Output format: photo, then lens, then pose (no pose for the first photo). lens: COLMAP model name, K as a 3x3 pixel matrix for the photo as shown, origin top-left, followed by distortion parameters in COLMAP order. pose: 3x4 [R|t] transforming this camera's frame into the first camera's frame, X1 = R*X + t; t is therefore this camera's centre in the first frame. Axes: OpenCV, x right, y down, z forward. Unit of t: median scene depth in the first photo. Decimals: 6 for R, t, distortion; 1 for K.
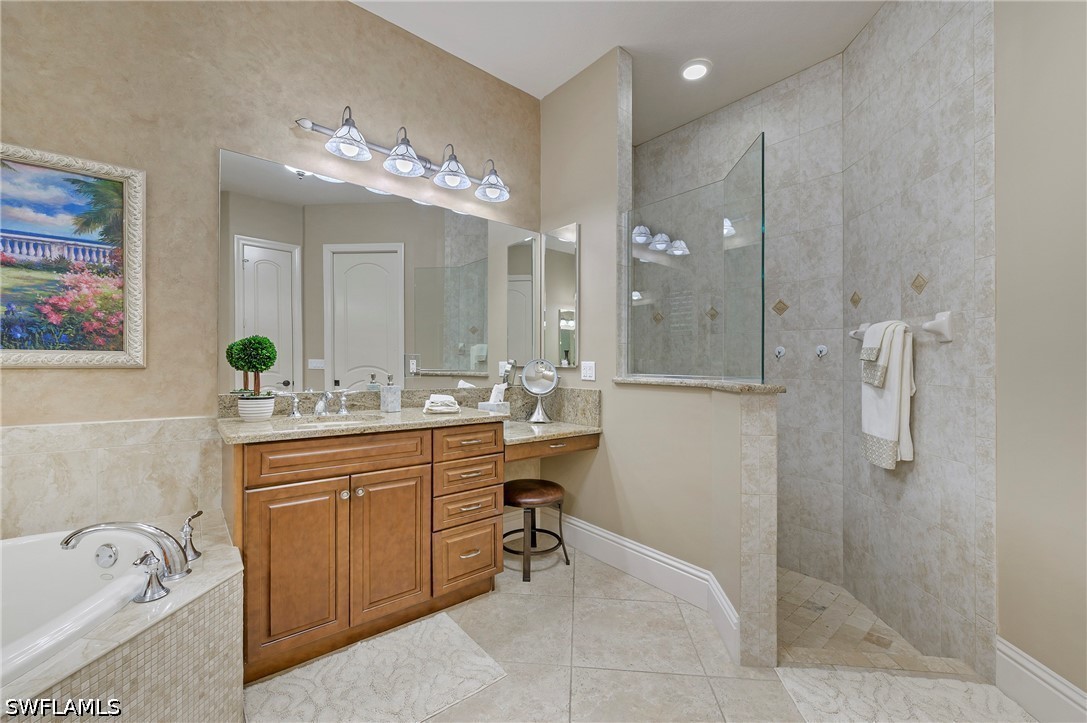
lens RADIAL K [[437.0, 0, 543.5], [0, 437.0, 361.5], [0, 0, 1]] dist [-0.001231, -0.000115]
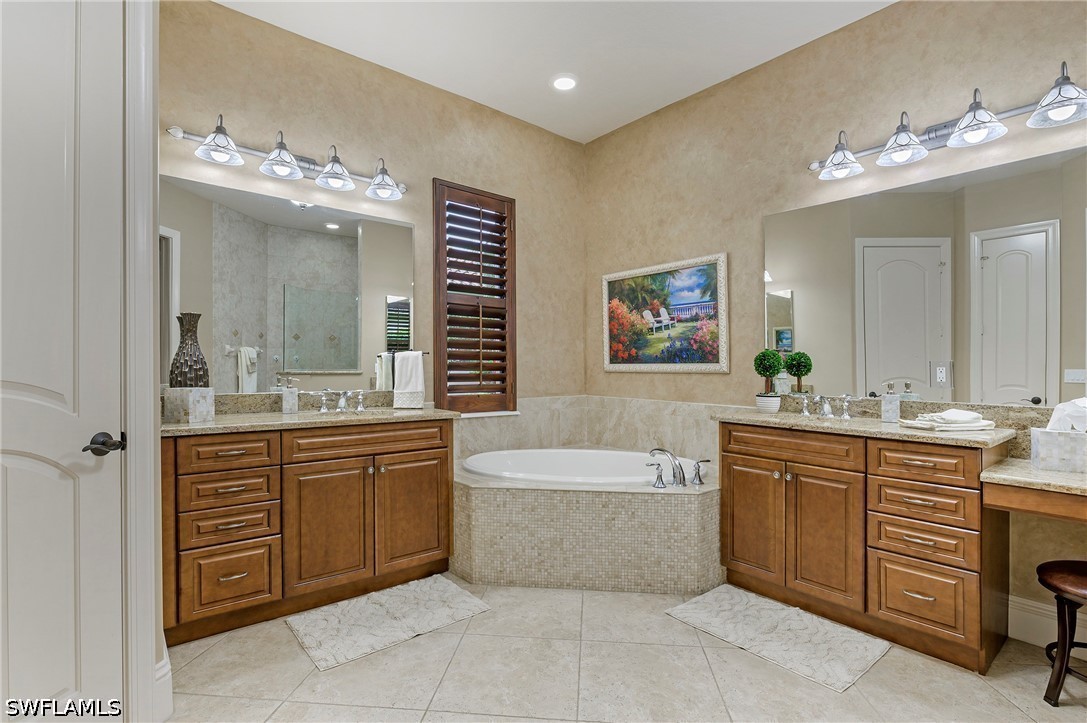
lens RADIAL K [[522.5, 0, 544.2], [0, 522.5, 375.4], [0, 0, 1]] dist [0.000858, 0.000025]
pose [[-0.005626, 0.005874, -0.999967, 1.044538], [-0.001090, 0.999982, 0.005880, 0.011692], [0.999984, 0.001123, -0.005619, 0.344332]]
